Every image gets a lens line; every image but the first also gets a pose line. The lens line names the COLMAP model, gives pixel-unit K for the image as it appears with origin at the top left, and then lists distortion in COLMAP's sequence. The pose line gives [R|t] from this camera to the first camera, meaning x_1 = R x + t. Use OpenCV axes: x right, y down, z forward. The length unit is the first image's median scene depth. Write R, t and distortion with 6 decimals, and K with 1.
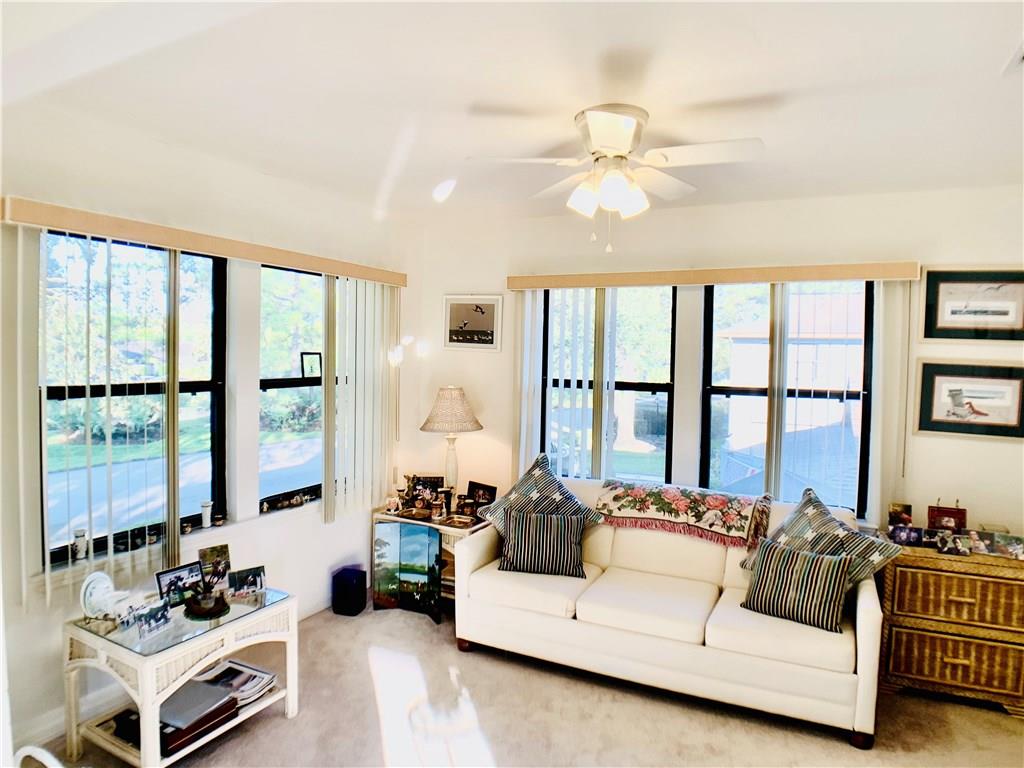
lens RADIAL K [[620.3, 0, 513.1], [0, 620.3, 371.2], [0, 0, 1]] dist [-0.073150, 0.002489]
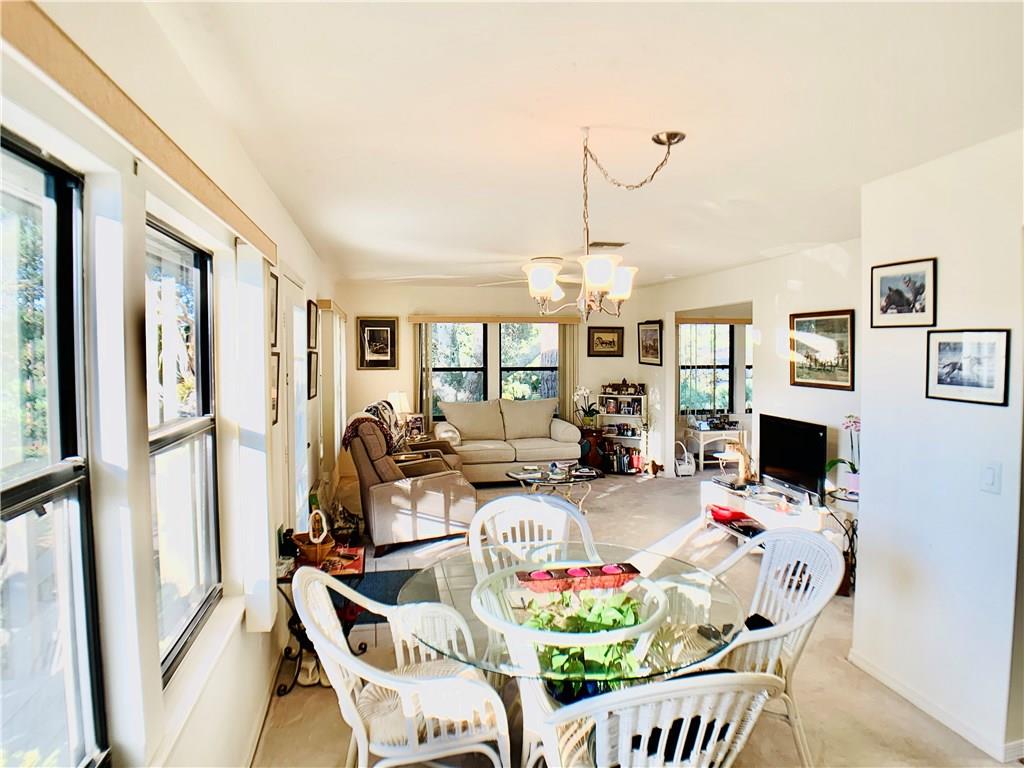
lens RADIAL K [[620.3, 0, 513.1], [0, 620.3, 371.2], [0, 0, 1]] dist [-0.073150, 0.002489]
pose [[0.614174, 0.002265, -0.789167, 1.381370], [-0.006777, 0.999974, -0.002405, 0.065445], [0.789141, 0.006825, 0.614174, -1.880225]]
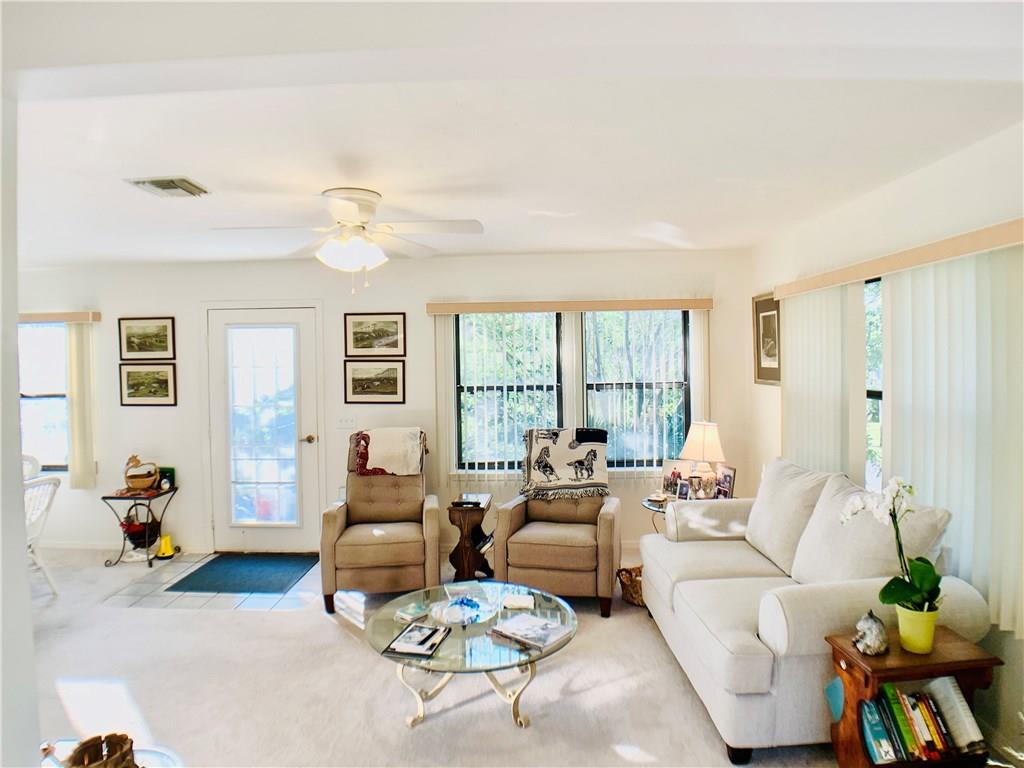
lens RADIAL K [[620.3, 0, 513.1], [0, 620.3, 371.2], [0, 0, 1]] dist [-0.073150, 0.002489]
pose [[-0.901426, 0.005332, -0.432900, 0.041580], [-0.012321, 0.999203, 0.037963, -0.036455], [0.432757, 0.039554, -0.900642, 0.637873]]
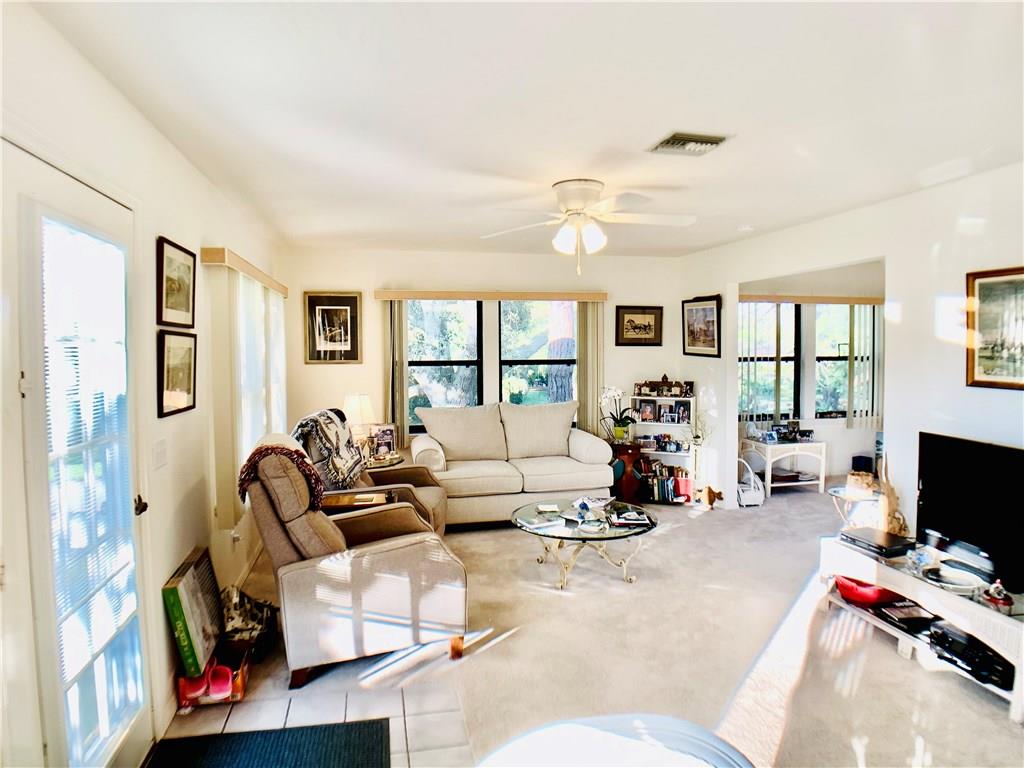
lens RADIAL K [[620.3, 0, 513.1], [0, 620.3, 371.2], [0, 0, 1]] dist [-0.073150, 0.002489]
pose [[0.620909, 0.007603, -0.783846, 0.734608], [-0.003760, 0.999970, 0.006720, 0.064833], [0.783873, -0.001225, 0.620919, -1.421616]]
